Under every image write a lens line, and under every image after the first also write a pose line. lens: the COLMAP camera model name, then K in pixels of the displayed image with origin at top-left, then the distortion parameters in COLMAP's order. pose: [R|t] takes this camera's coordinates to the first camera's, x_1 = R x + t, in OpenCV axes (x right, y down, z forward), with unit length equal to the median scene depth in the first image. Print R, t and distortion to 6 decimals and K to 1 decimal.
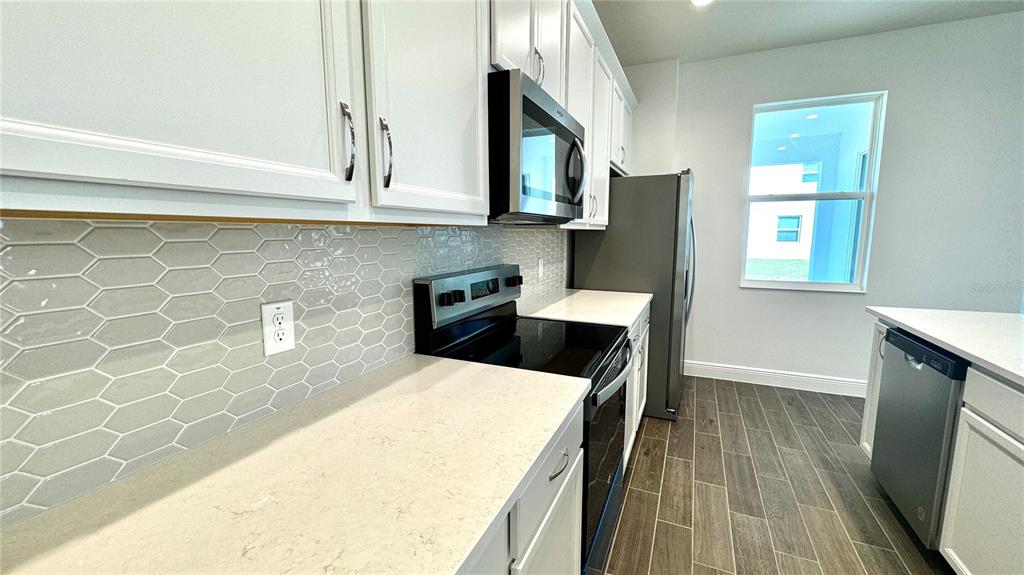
lens RADIAL K [[408.6, 0, 514.0], [0, 408.6, 285.7], [0, 0, 1]] dist [-0.003000, -0.000050]
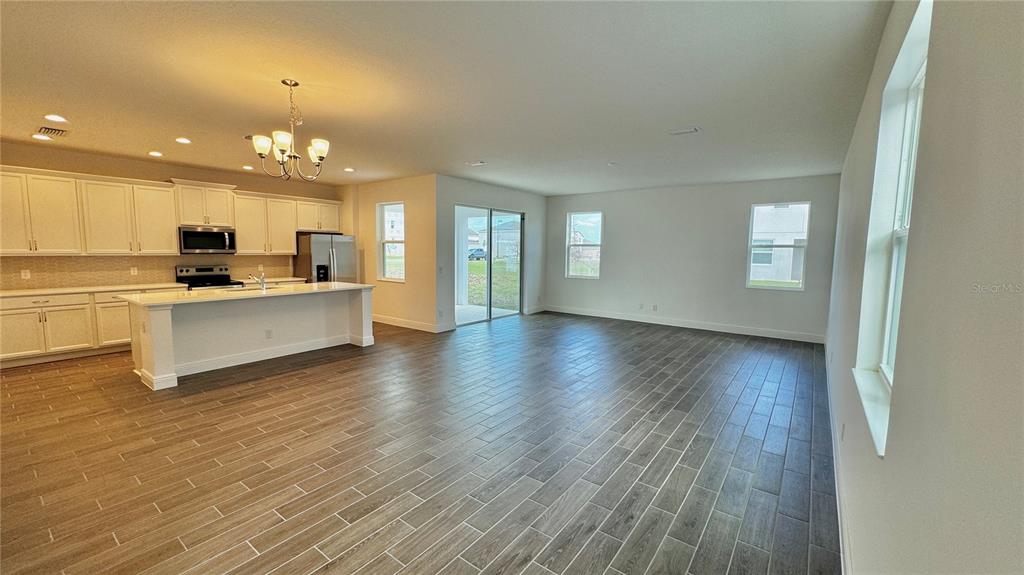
lens RADIAL K [[408.6, 0, 509.4], [0, 408.6, 288.6], [0, 0, 1]] dist [-0.003000, -0.000050]
pose [[0.977908, 0.040111, -0.205150, 3.238683], [-0.045822, 0.998681, -0.023163, 0.127636], [0.203950, 0.032052, 0.978456, -2.014845]]
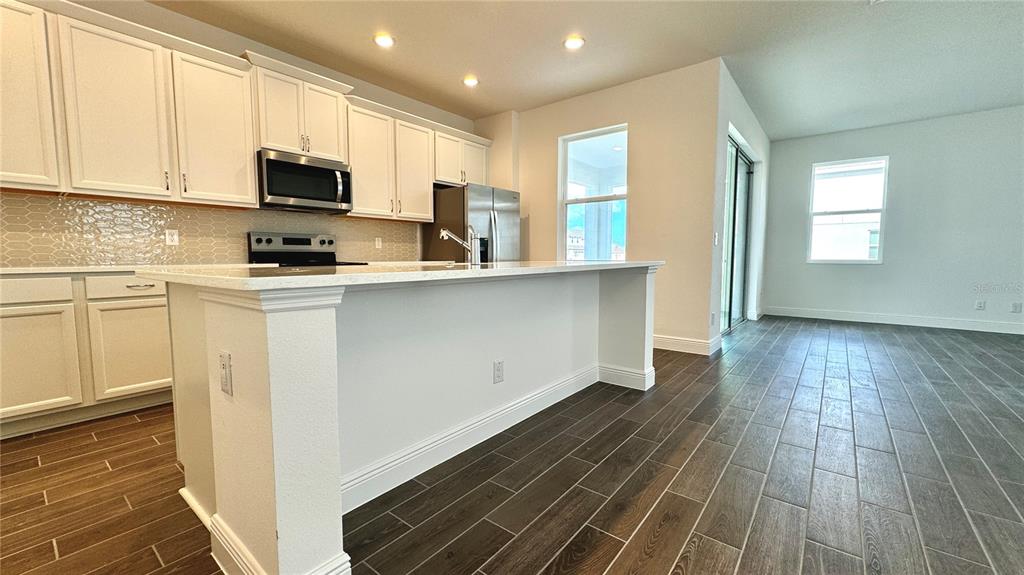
lens RADIAL K [[408.6, 0, 511.0], [0, 408.6, 287.3], [0, 0, 1]] dist [-0.003000, -0.000050]
pose [[0.971030, 0.026481, -0.237486, 1.370075], [-0.036682, 0.998580, -0.038638, 0.256889], [0.236125, 0.046230, 0.970622, -0.719052]]
